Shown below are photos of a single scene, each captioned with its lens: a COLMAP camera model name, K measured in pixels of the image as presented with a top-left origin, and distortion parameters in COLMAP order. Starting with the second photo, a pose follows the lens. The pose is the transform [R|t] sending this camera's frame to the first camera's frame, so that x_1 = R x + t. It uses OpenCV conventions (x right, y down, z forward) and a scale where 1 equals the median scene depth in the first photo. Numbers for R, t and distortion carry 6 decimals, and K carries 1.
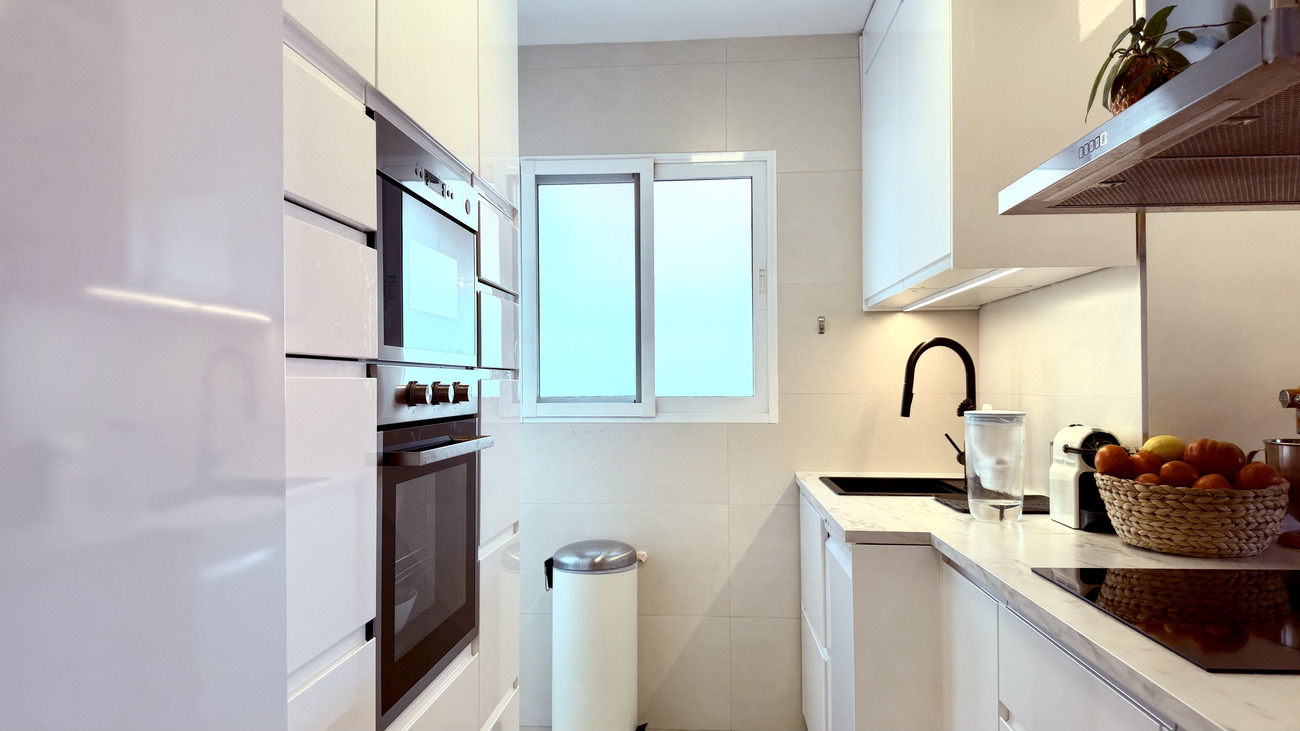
lens RADIAL K [[914.9, 0, 641.7], [0, 914.9, 375.1], [0, 0, 1]] dist [0.090484, -0.139661]
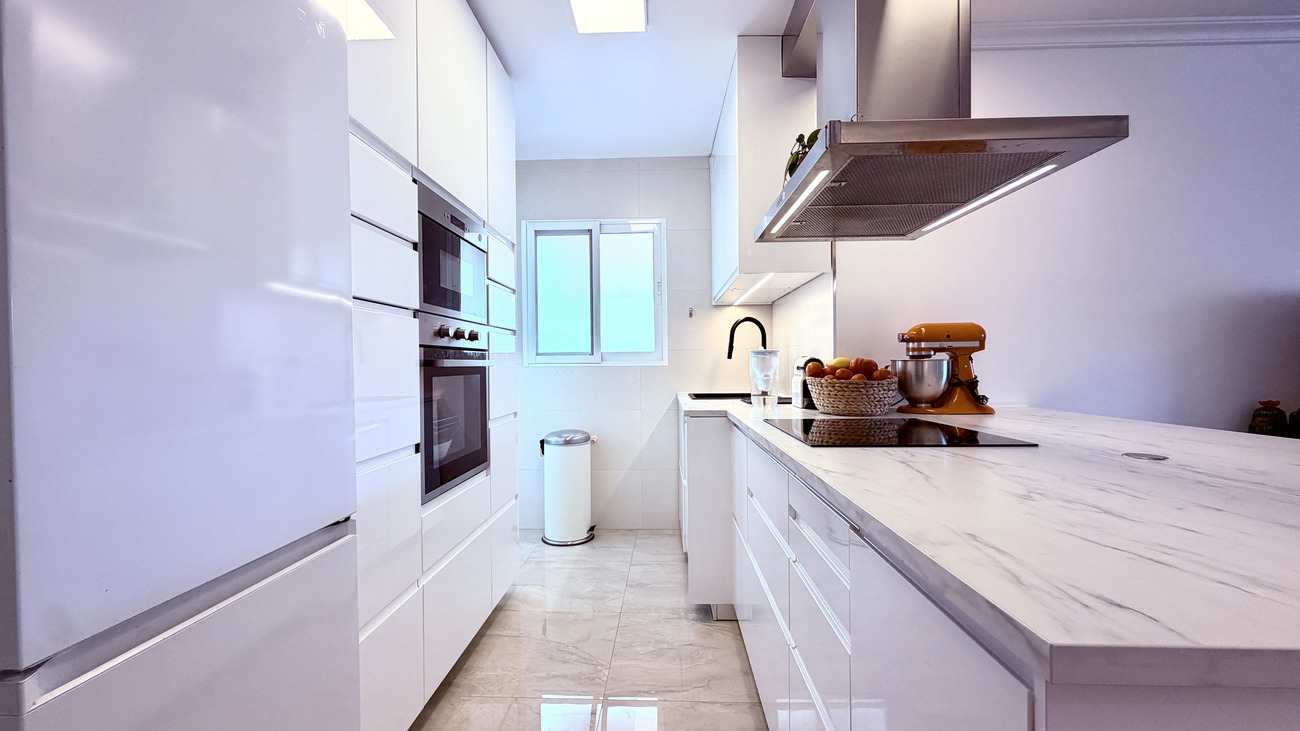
lens RADIAL K [[519.1, 0, 647.9], [0, 519.1, 366.9], [0, 0, 1]] dist [-0.001988, 0.000156]
pose [[0.998810, -0.004703, 0.048536, 0.067813], [0.003888, 0.999850, 0.016868, 0.042972], [-0.048608, -0.016659, 0.998679, -0.050103]]
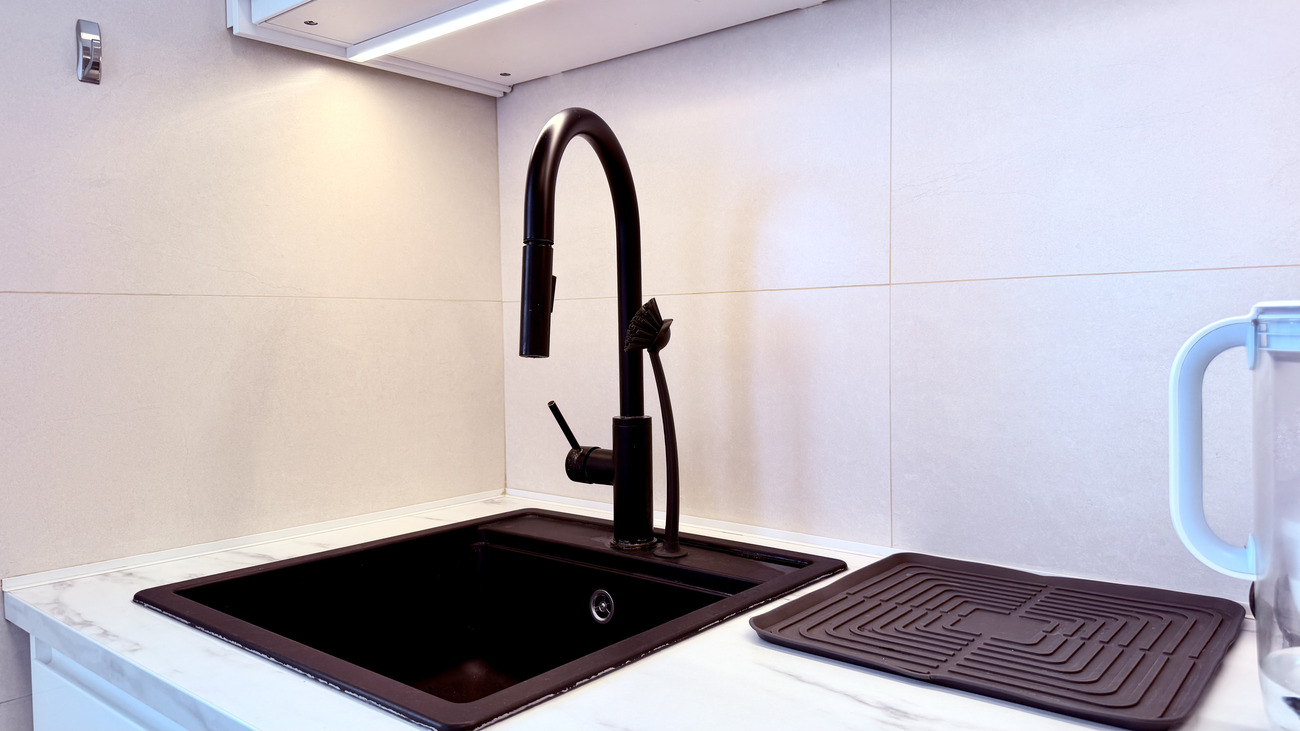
lens RADIAL K [[914.9, 0, 641.7], [0, 914.9, 375.1], [0, 0, 1]] dist [0.090484, -0.139661]
pose [[0.577438, -0.049728, 0.814919, 0.065049], [0.008797, 0.998464, 0.054695, 0.035922], [-0.816387, -0.024414, 0.576989, 0.799747]]
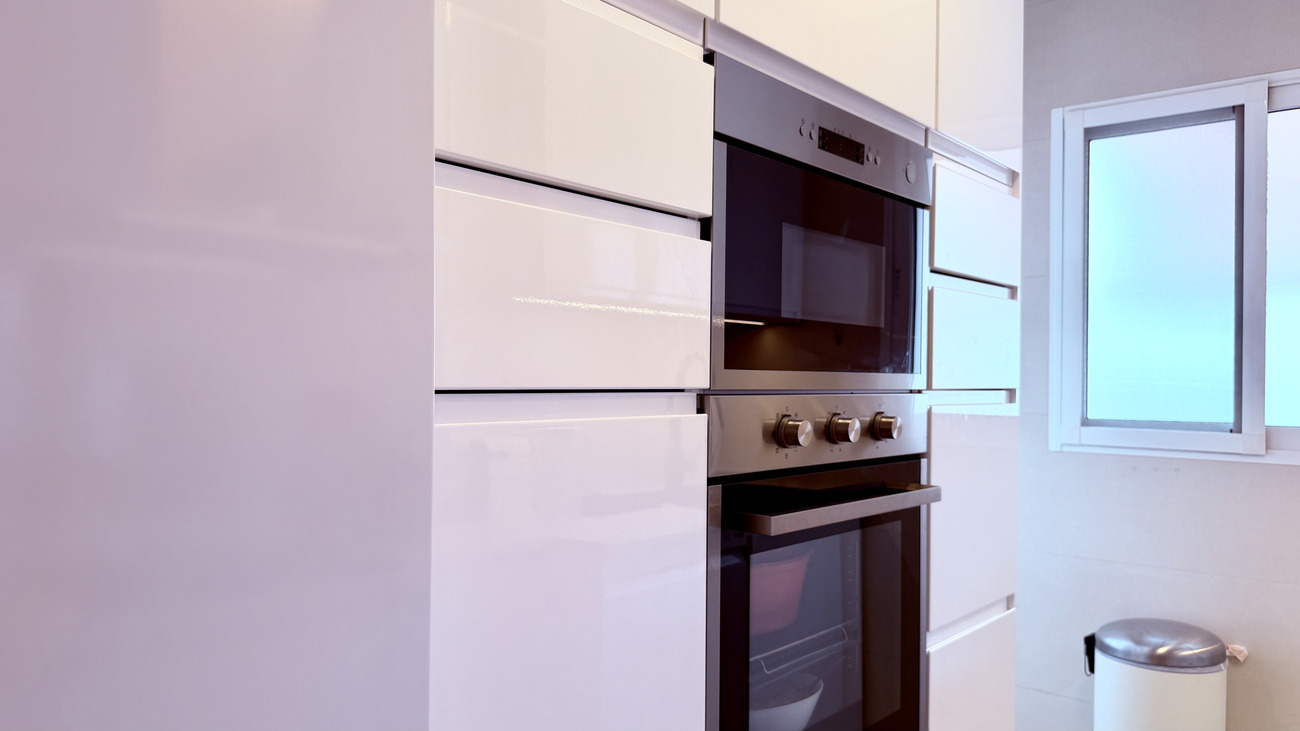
lens RADIAL K [[914.9, 0, 641.7], [0, 914.9, 375.1], [0, 0, 1]] dist [0.090484, -0.139661]
pose [[0.808718, 0.014277, -0.588024, 0.051203], [-0.011451, 0.999898, 0.008529, -0.017400], [0.588086, -0.000164, 0.808799, 0.188396]]
